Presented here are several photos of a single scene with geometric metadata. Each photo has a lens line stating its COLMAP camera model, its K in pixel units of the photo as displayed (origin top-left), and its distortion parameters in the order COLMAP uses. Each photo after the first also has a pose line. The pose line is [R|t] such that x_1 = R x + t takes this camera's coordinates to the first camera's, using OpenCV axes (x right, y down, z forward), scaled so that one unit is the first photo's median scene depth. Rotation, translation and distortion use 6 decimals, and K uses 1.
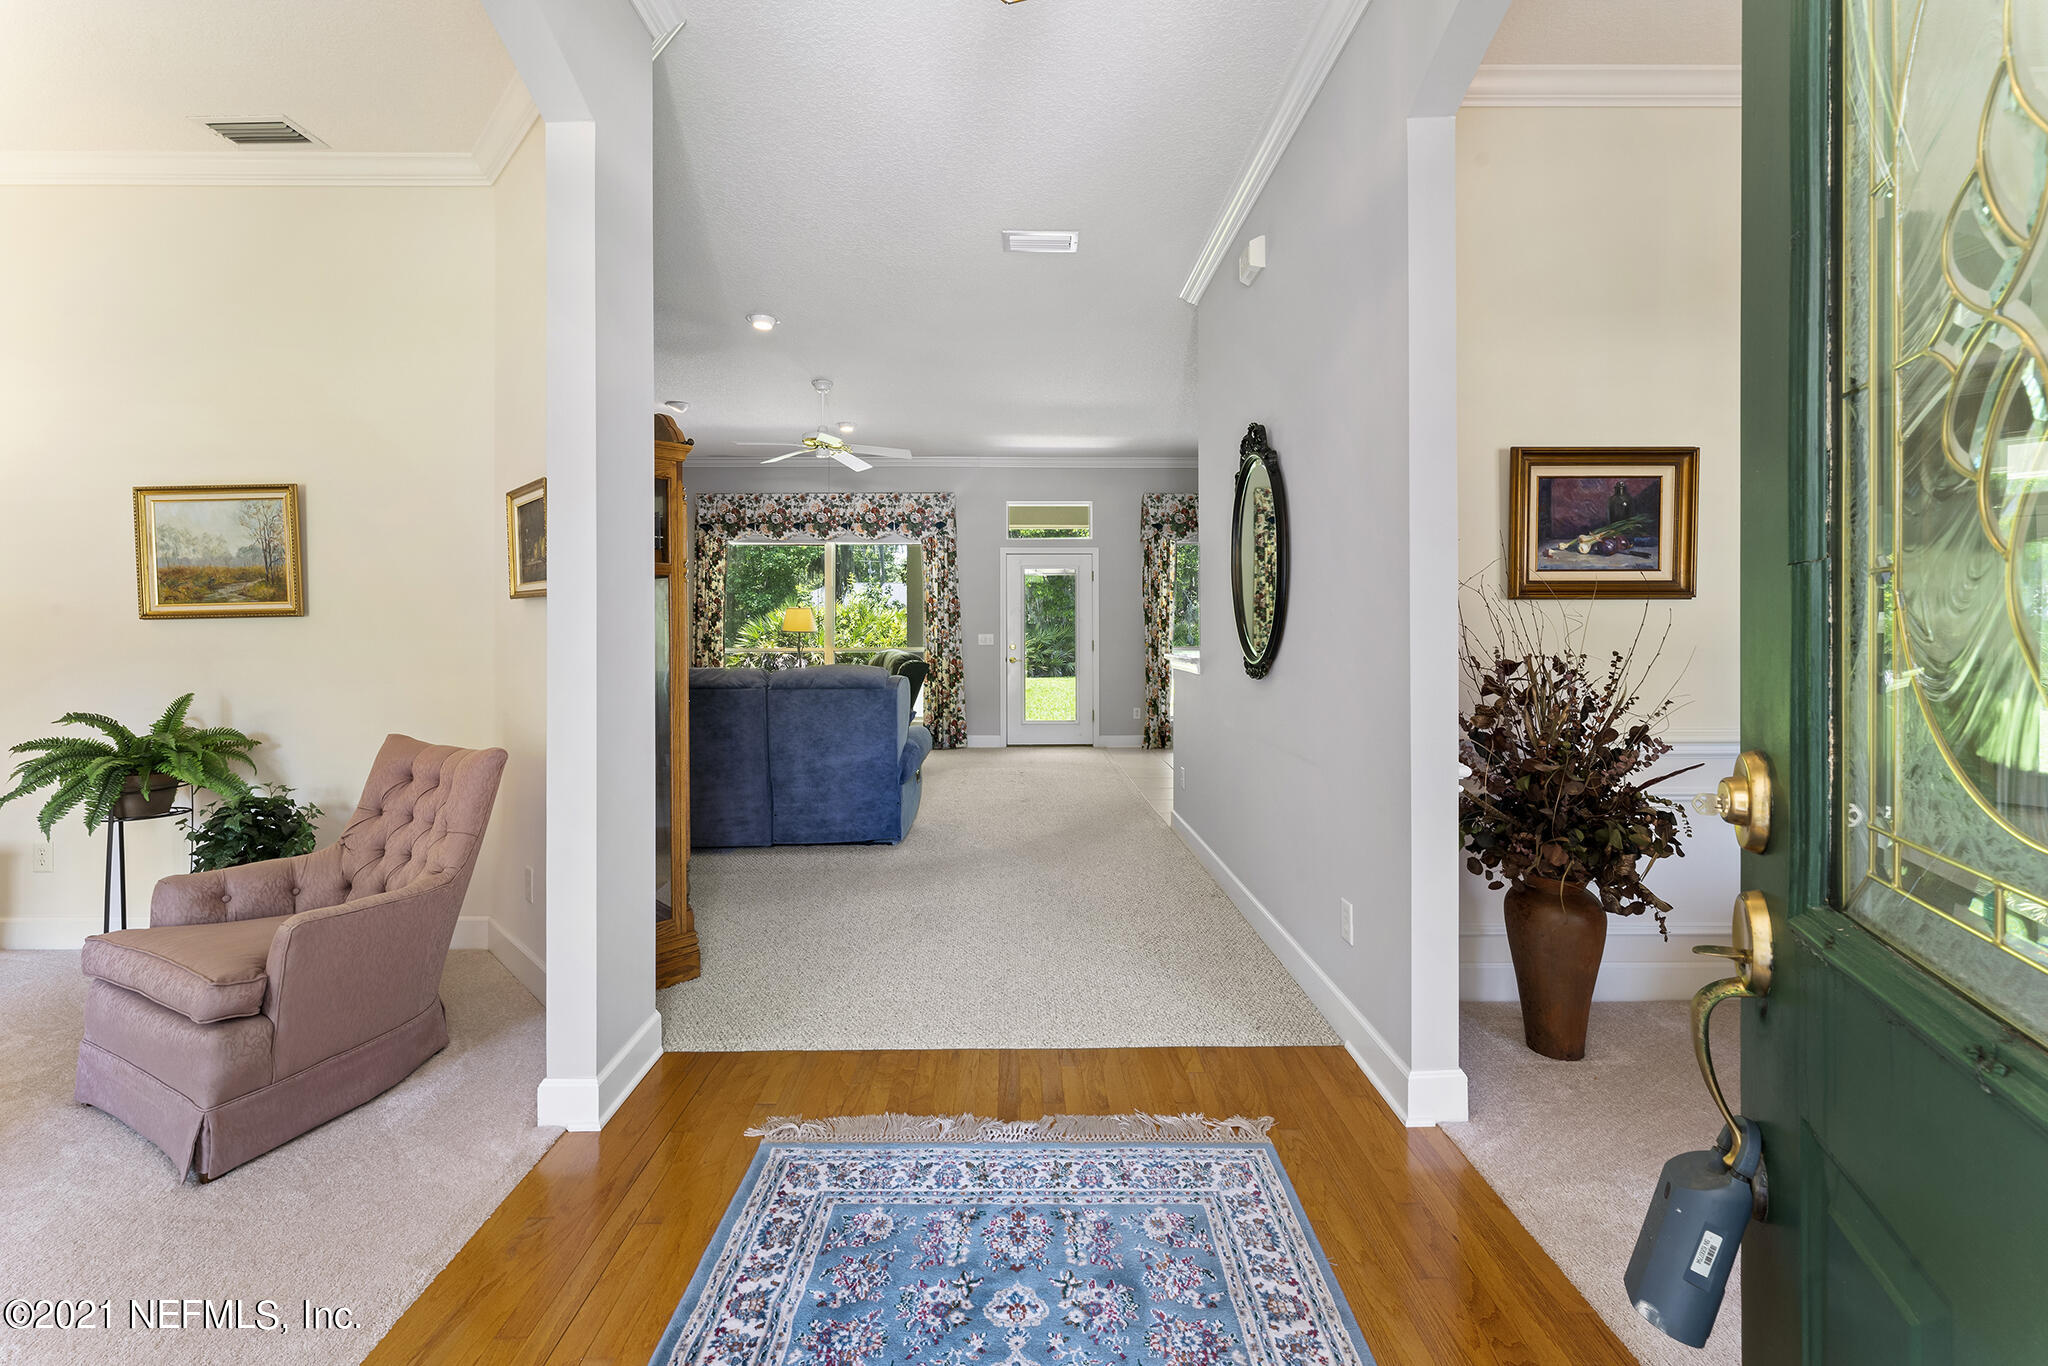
lens RADIAL K [[837.6, 0, 1021.3], [0, 837.6, 617.5], [0, 0, 1]] dist [0.003021, -0.001055]
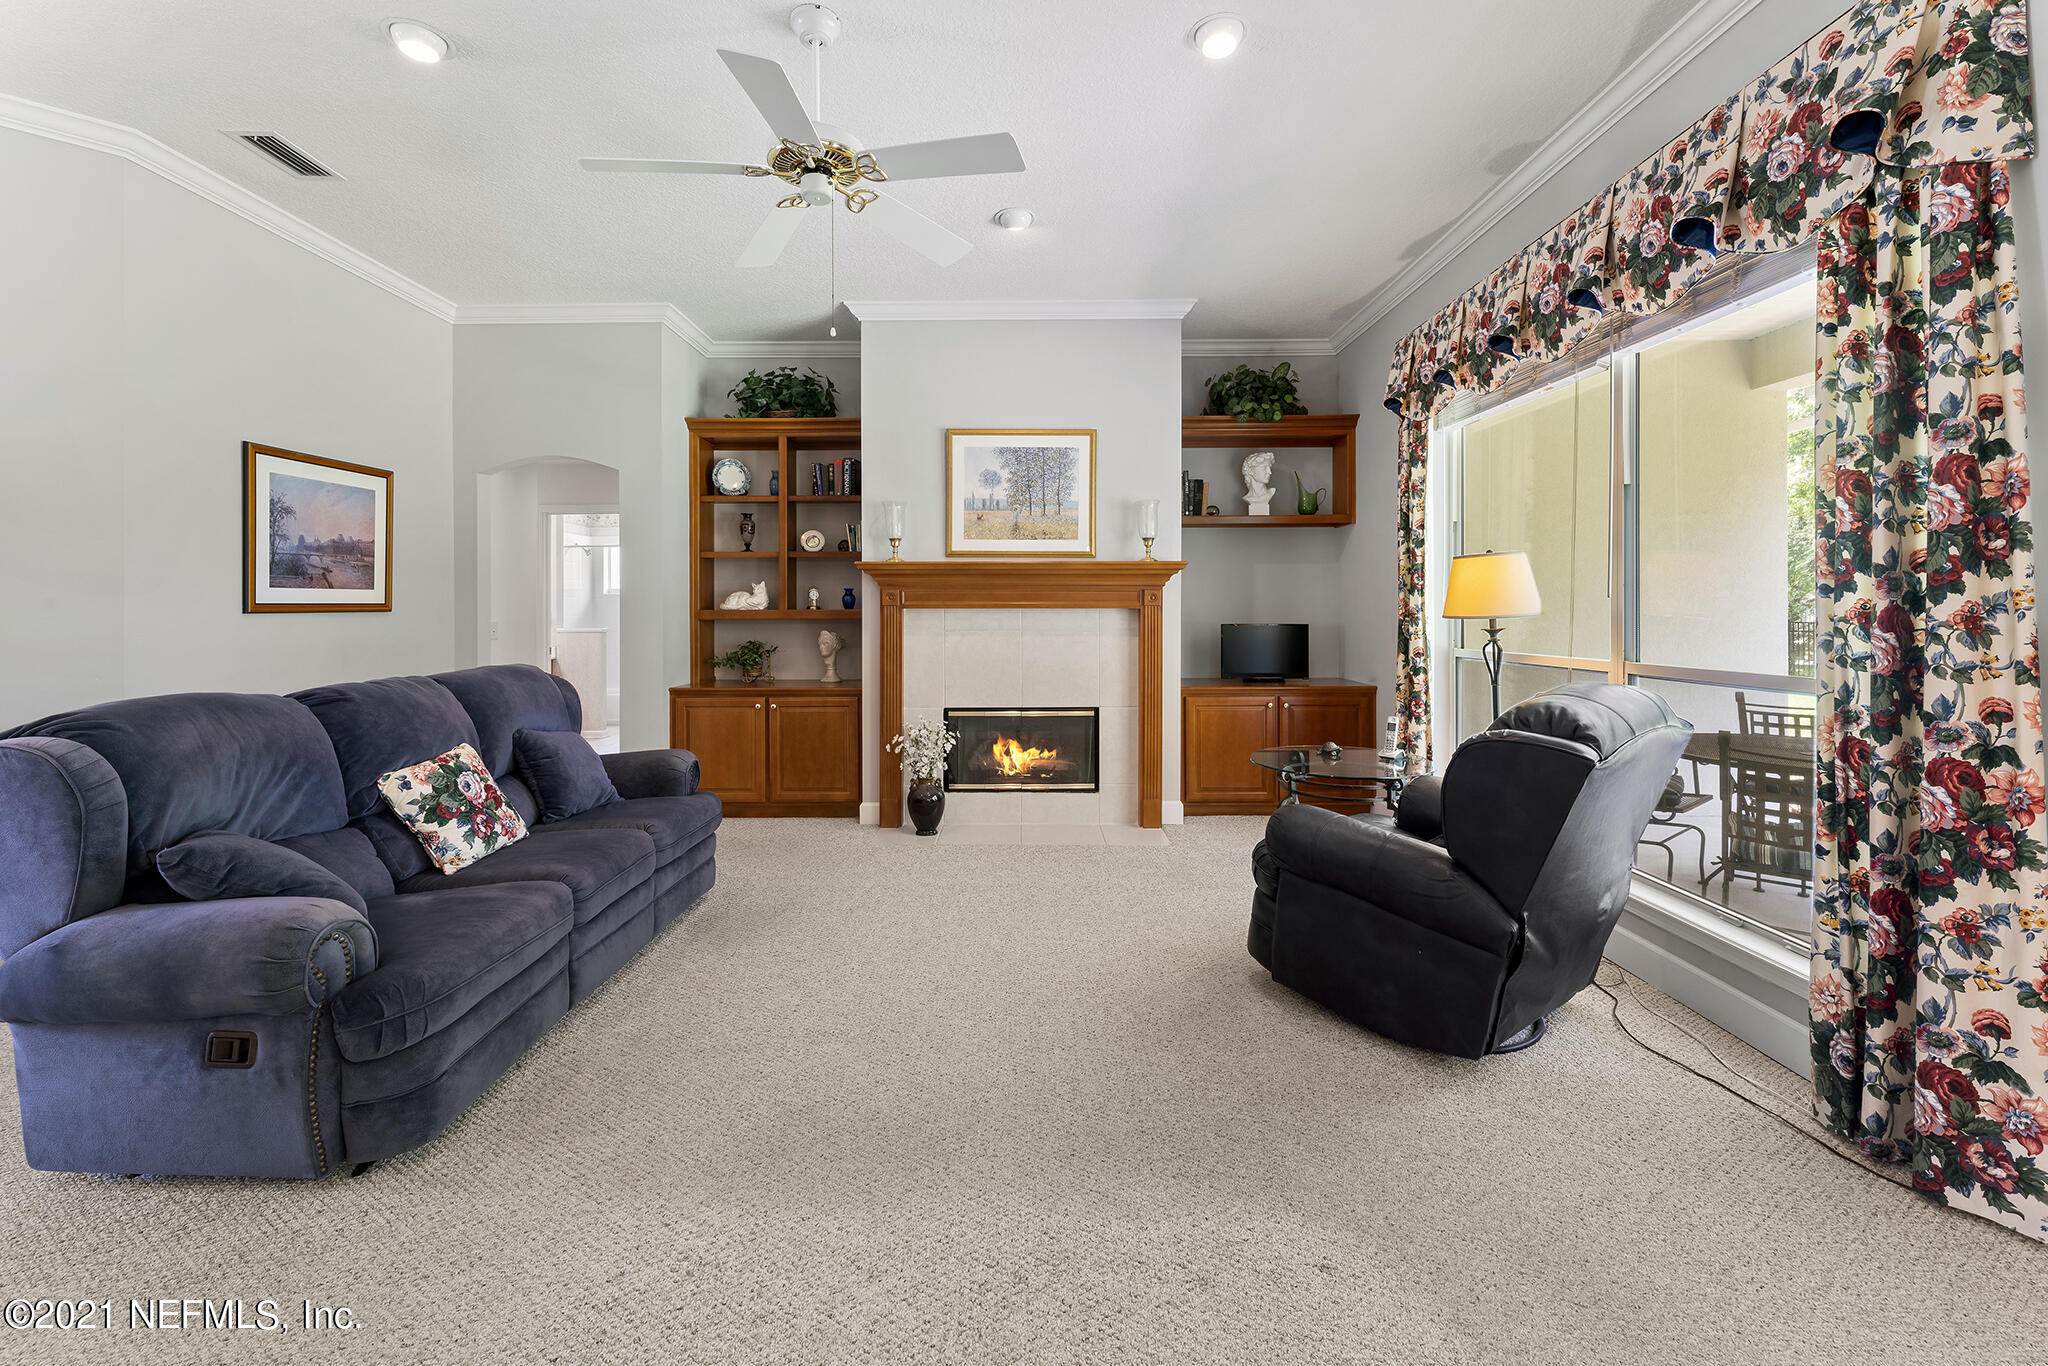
lens RADIAL K [[837.6, 0, 1021.0], [0, 837.6, 608.9], [0, 0, 1]] dist [0.003021, -0.001055]
pose [[-0.012020, -0.002620, -0.999924, 0.124047], [0.016663, 0.999857, -0.002820, 0.010722], [0.999789, -0.016696, -0.011975, 0.783423]]
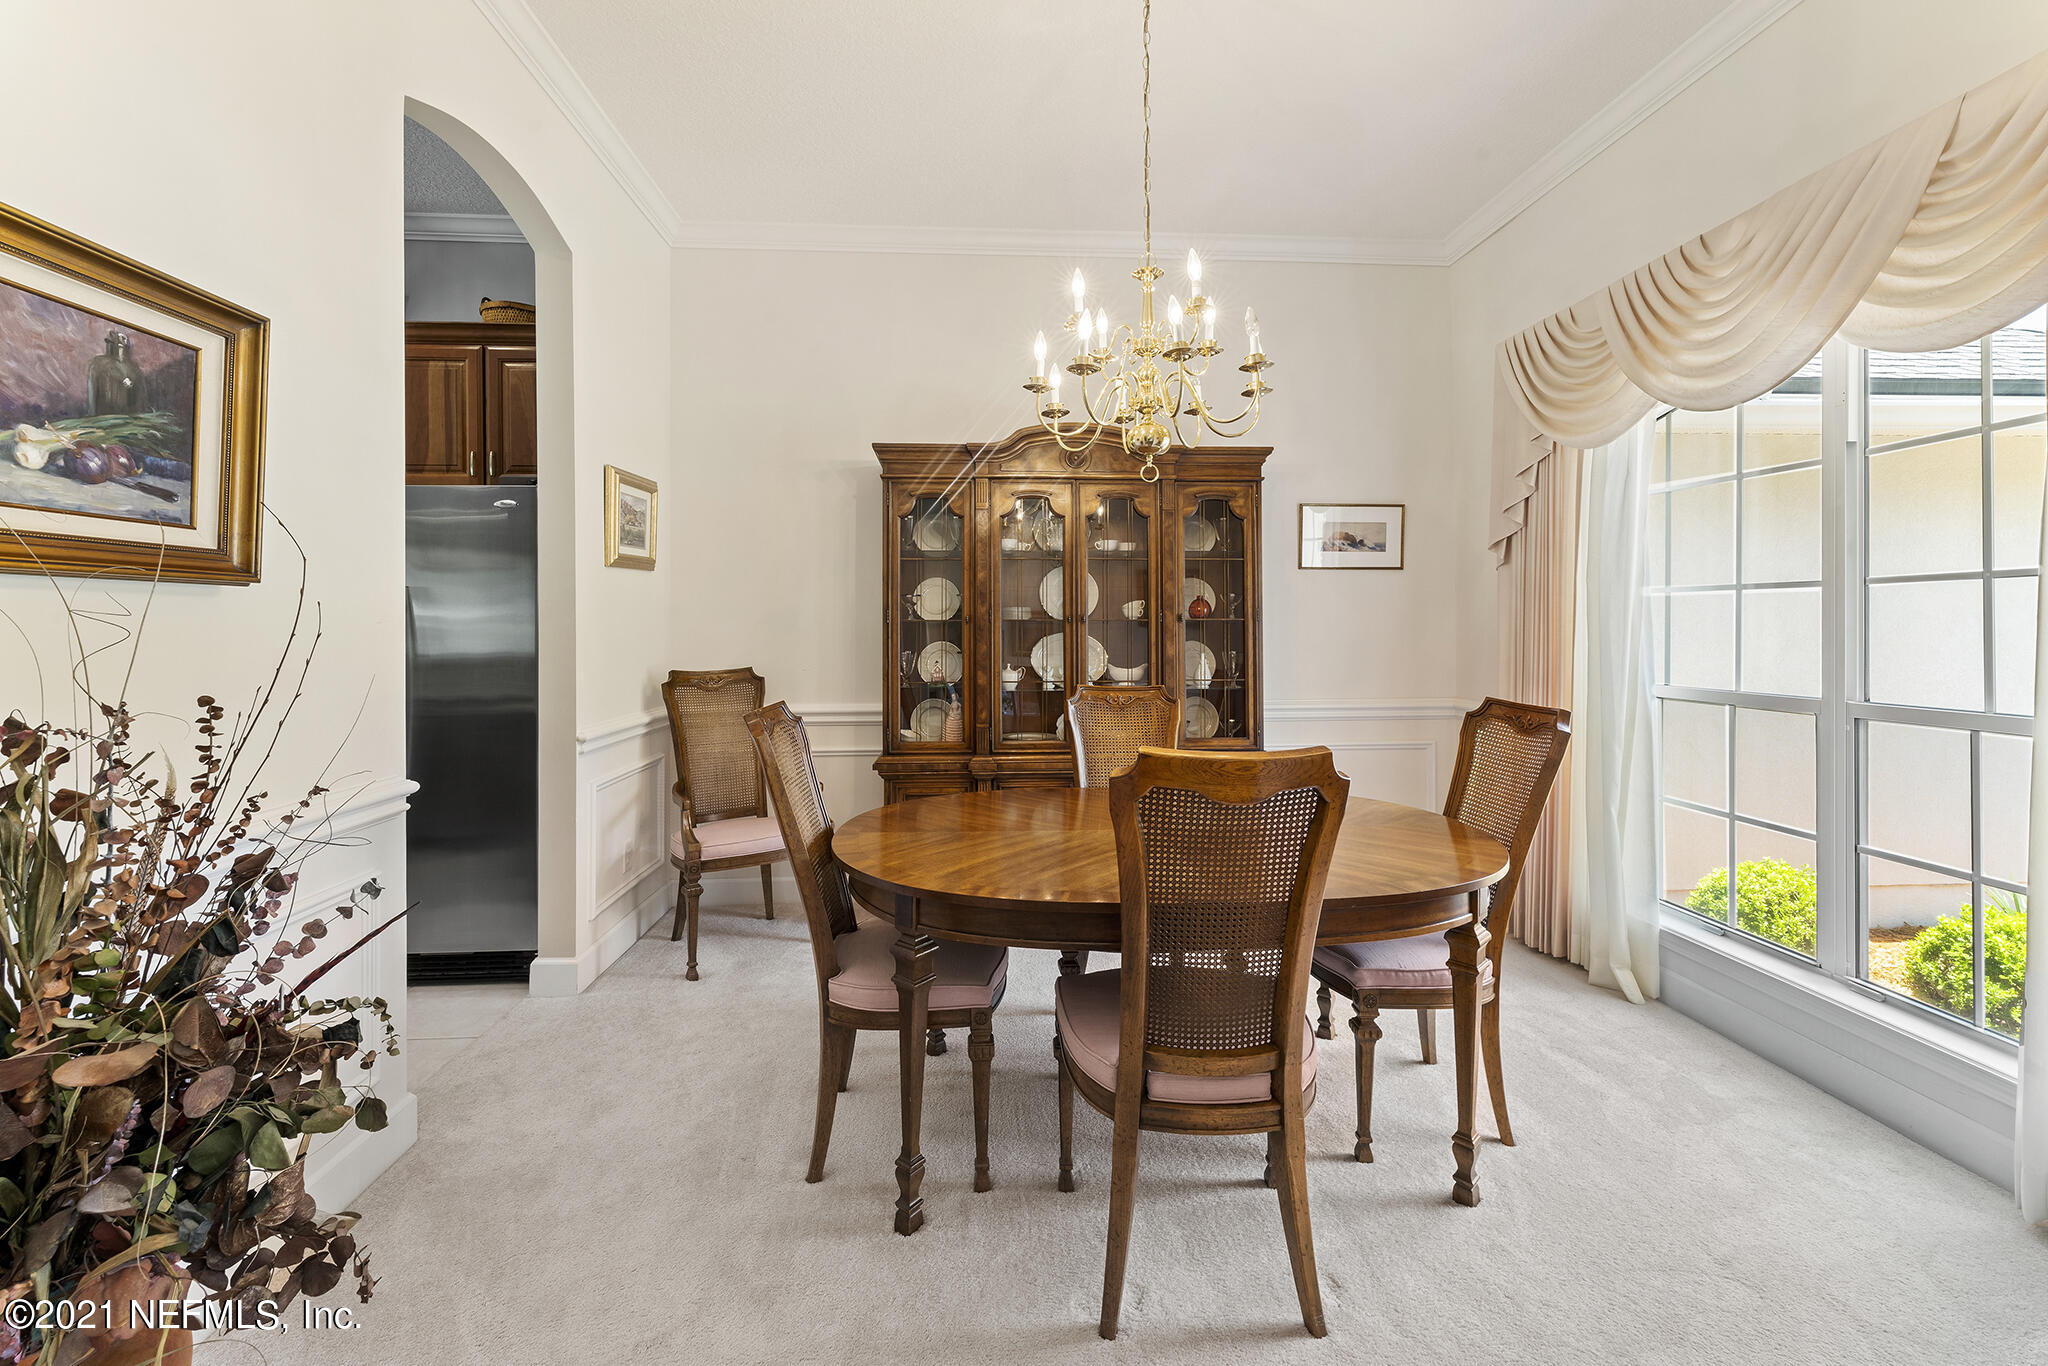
lens RADIAL K [[837.6, 0, 1024.5], [0, 837.6, 630.0], [0, 0, 1]] dist [0.003021, -0.001055]
pose [[-0.046583, -0.002304, 0.998912, 0.069643], [-0.011480, 0.999933, 0.001771, 0.000106], [-0.998848, -0.011385, -0.046607, 0.164396]]
